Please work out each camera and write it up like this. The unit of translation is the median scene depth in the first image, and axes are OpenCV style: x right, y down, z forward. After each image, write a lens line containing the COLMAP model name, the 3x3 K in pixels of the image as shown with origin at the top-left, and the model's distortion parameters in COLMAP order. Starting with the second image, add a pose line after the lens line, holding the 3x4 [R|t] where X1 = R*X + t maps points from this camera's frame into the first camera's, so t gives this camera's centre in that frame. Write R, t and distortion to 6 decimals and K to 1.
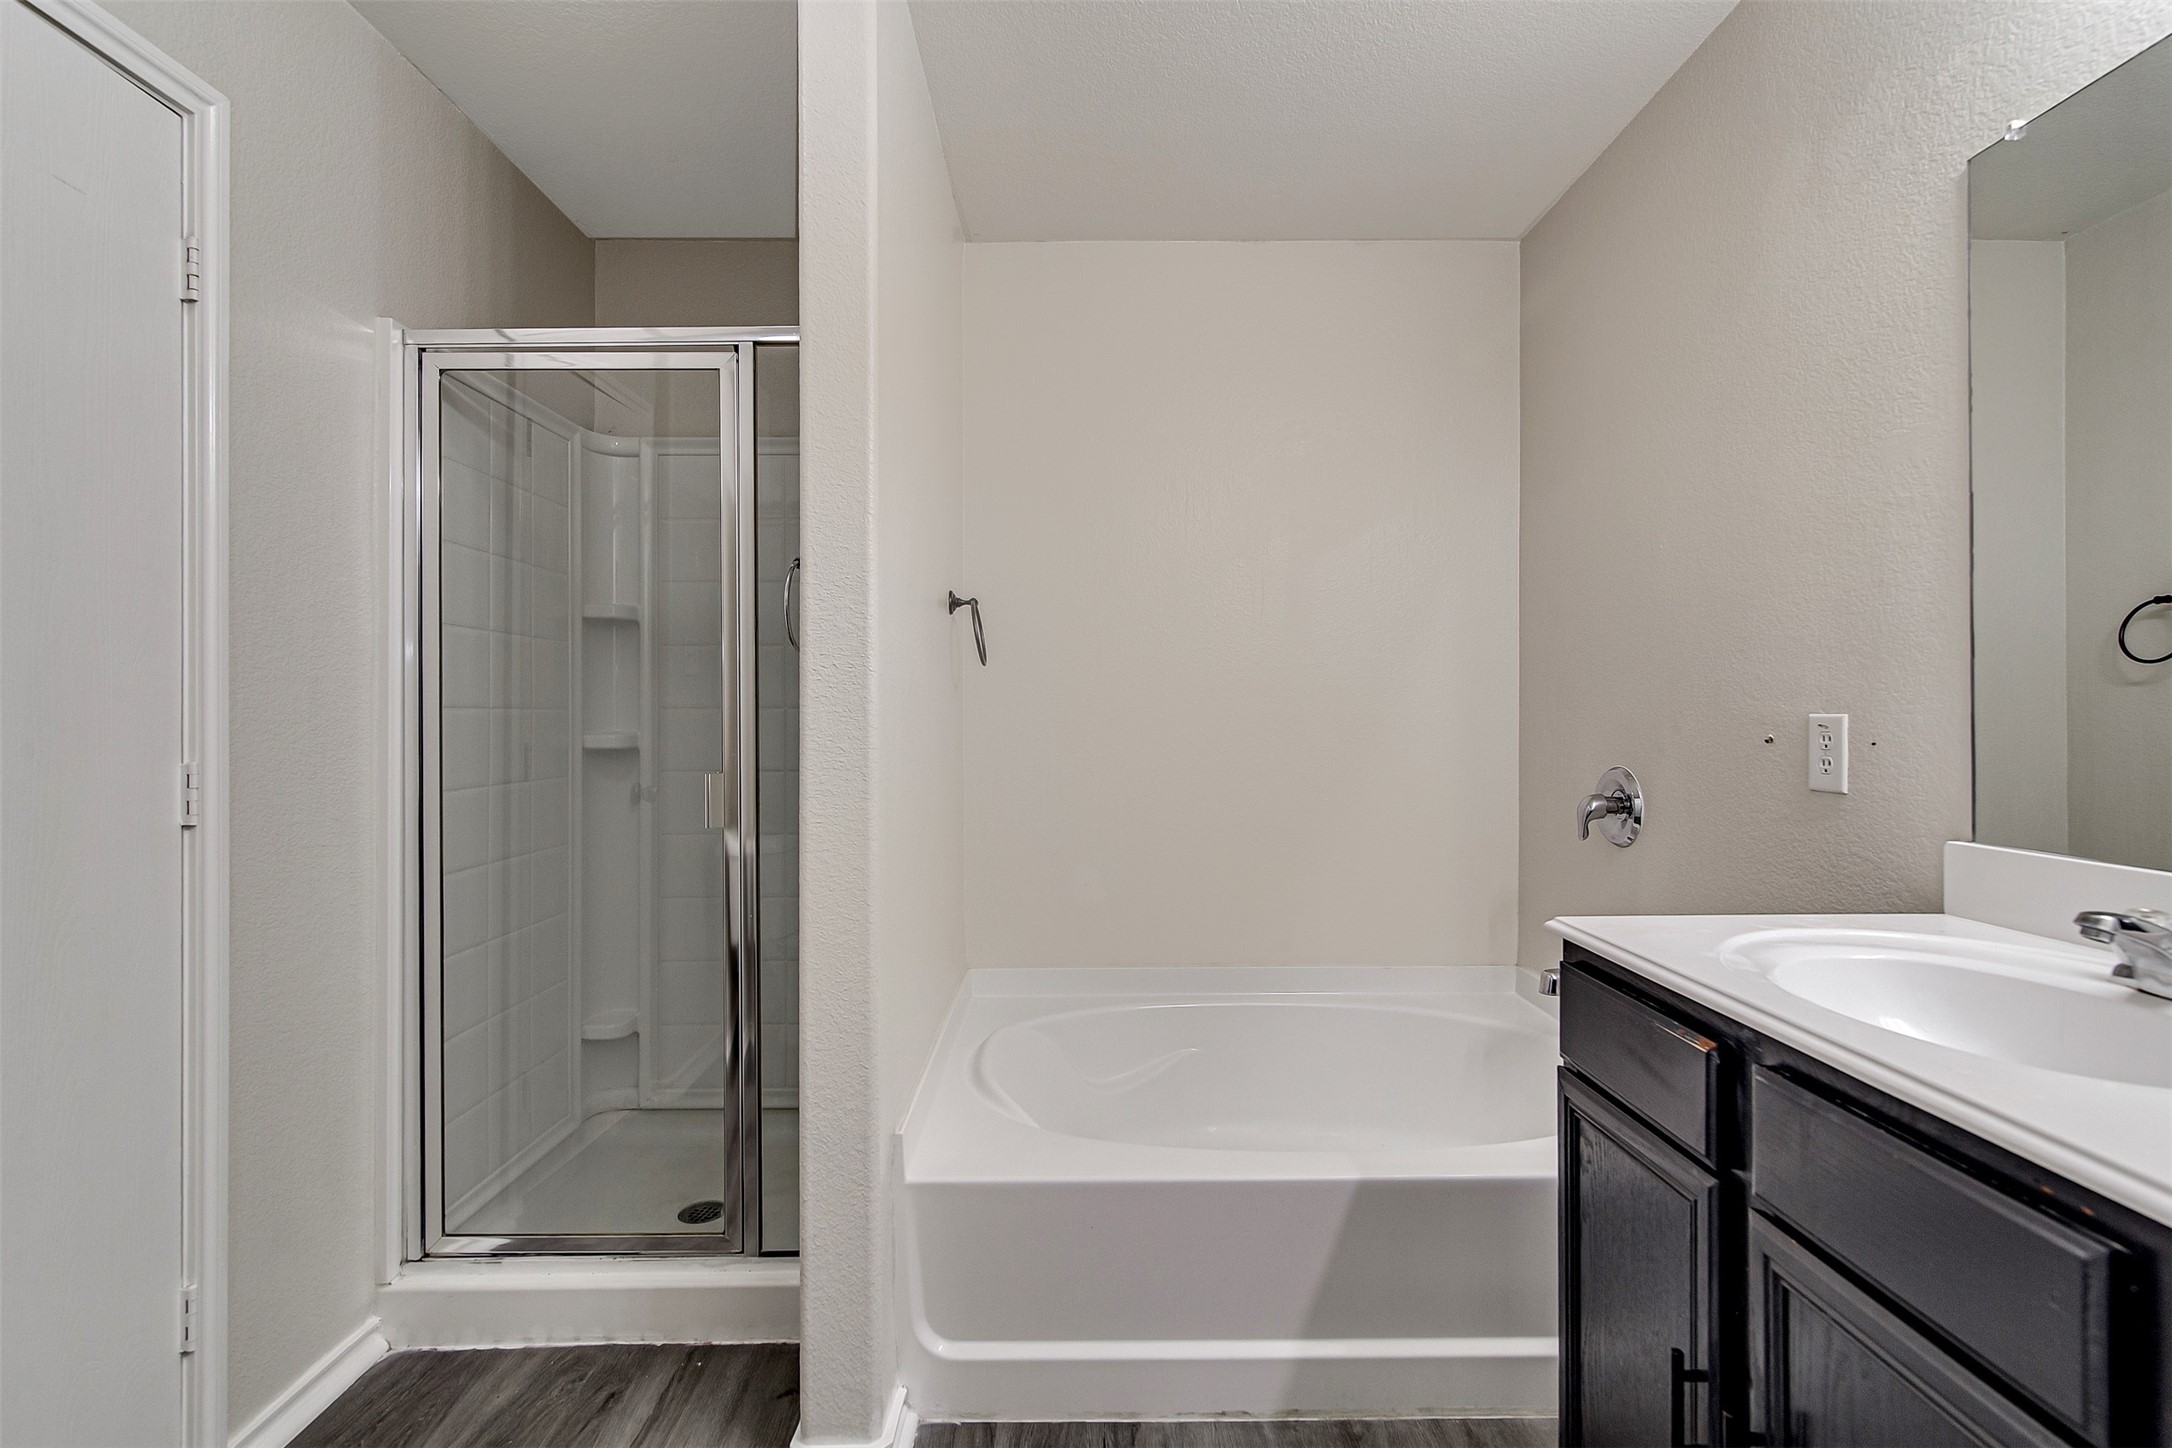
lens RADIAL K [[1013.6, 0, 1083.3], [0, 1013.6, 718.1], [0, 0, 1]] dist [-0.026921, 0.000022]
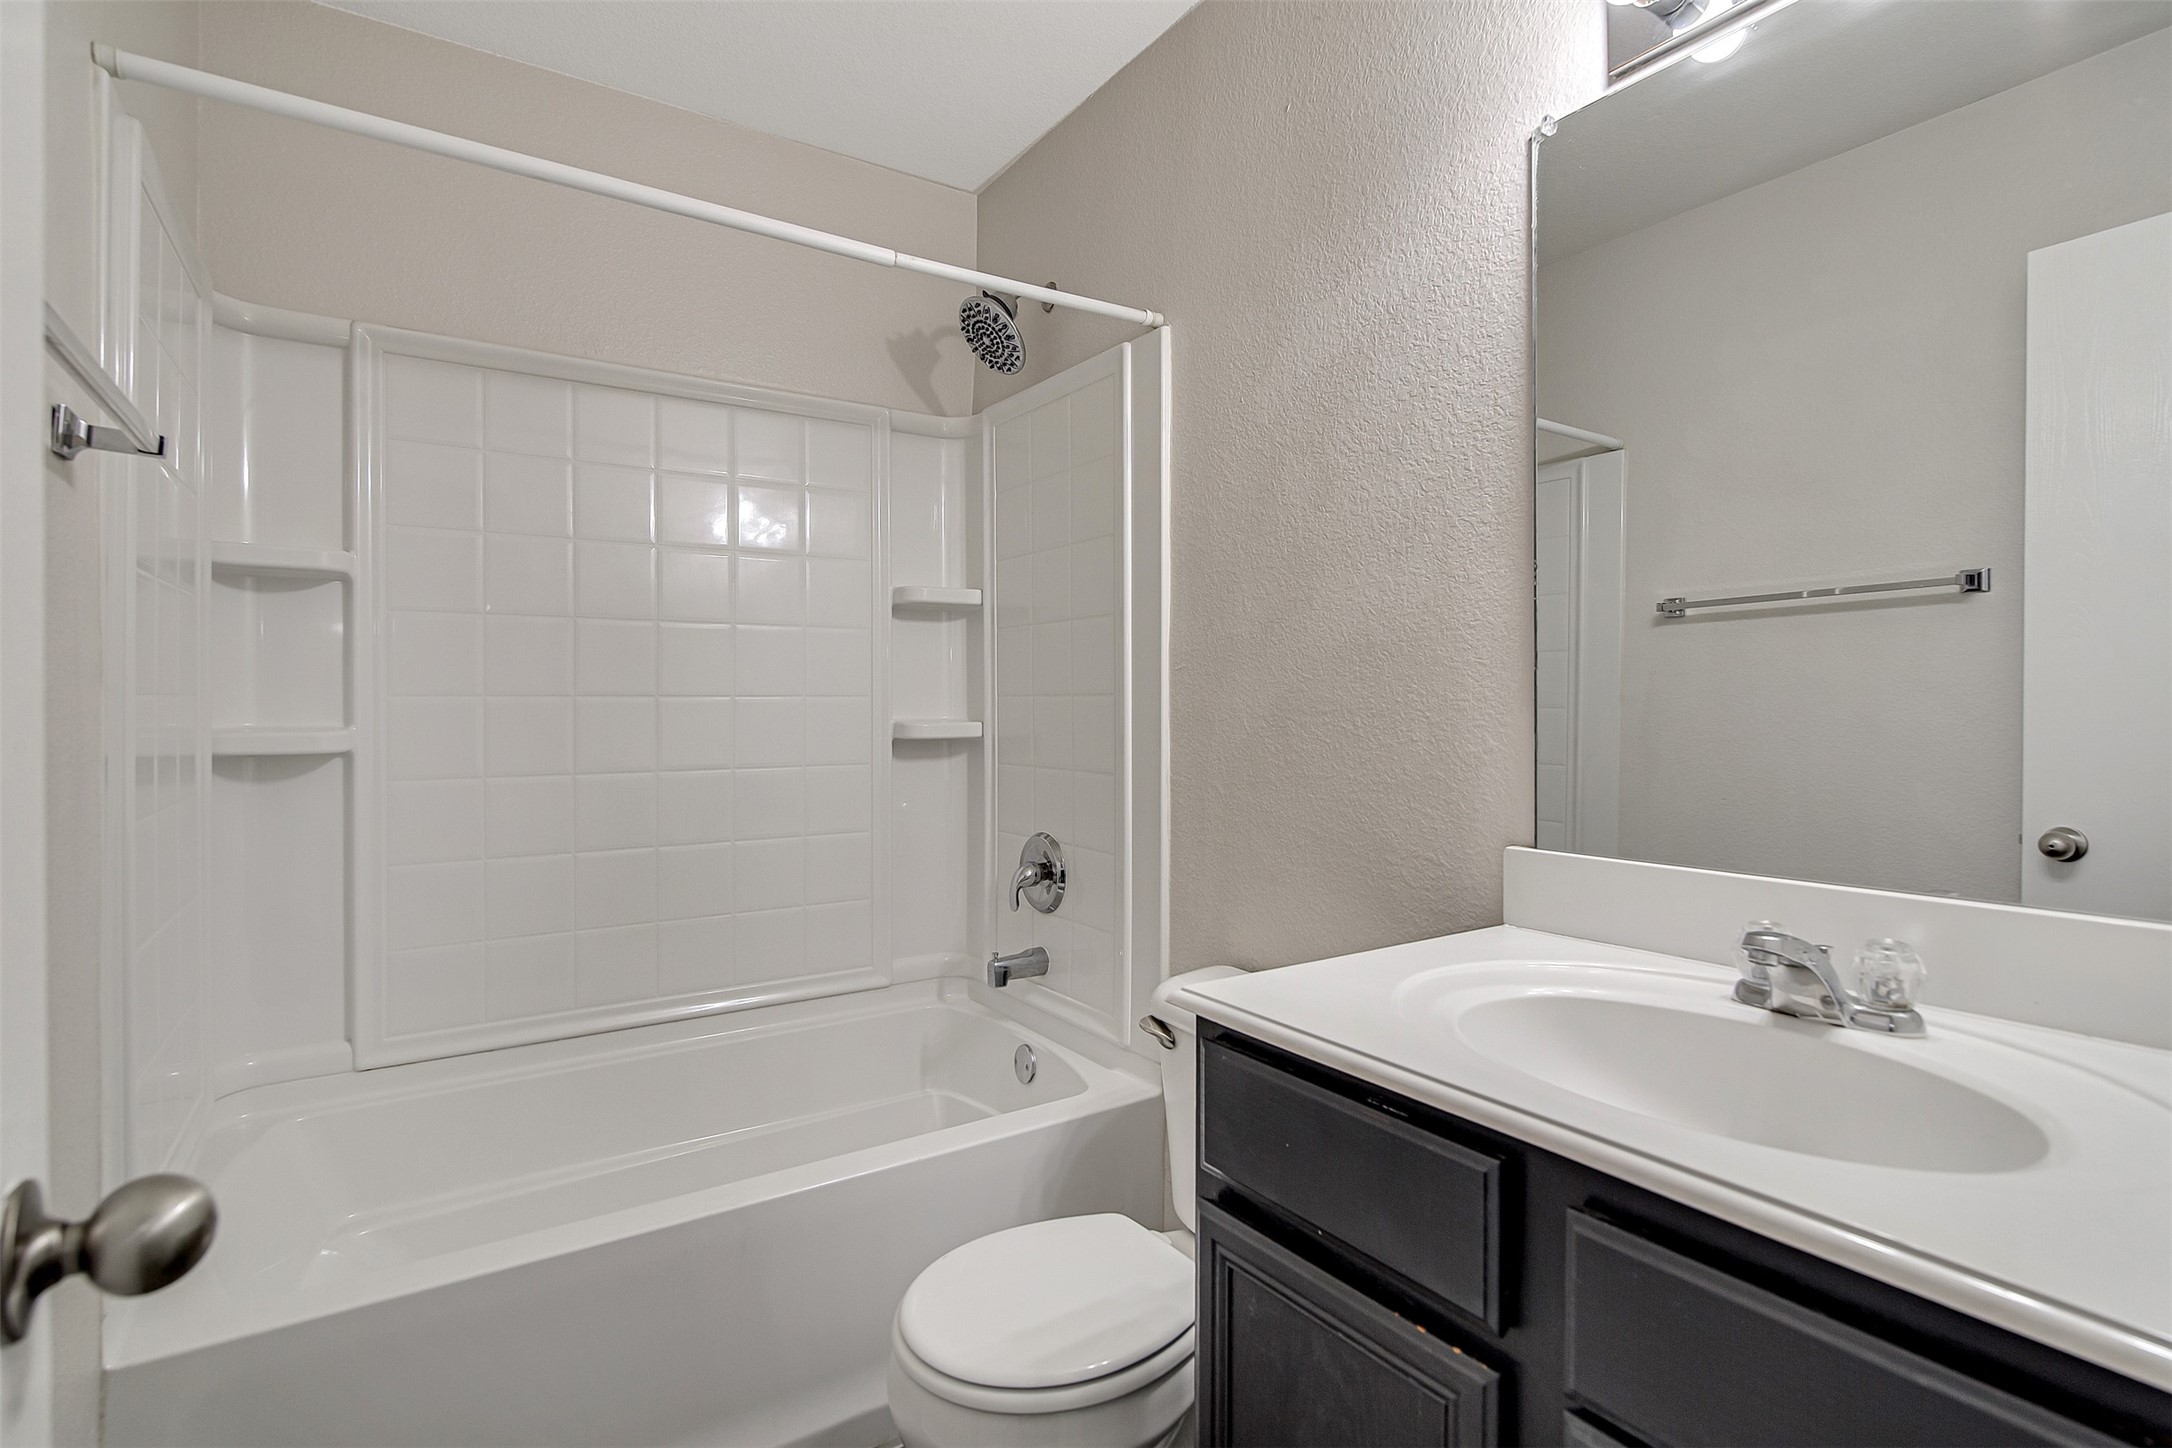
lens RADIAL K [[1013.6, 0, 1097.6], [0, 1013.6, 714.8], [0, 0, 1]] dist [-0.026921, 0.000022]
pose [[0.816286, -0.002914, 0.577641, -0.015792], [0.000243, 0.999989, 0.004702, -0.009639], [-0.577648, -0.003698, 0.816277, 0.440386]]
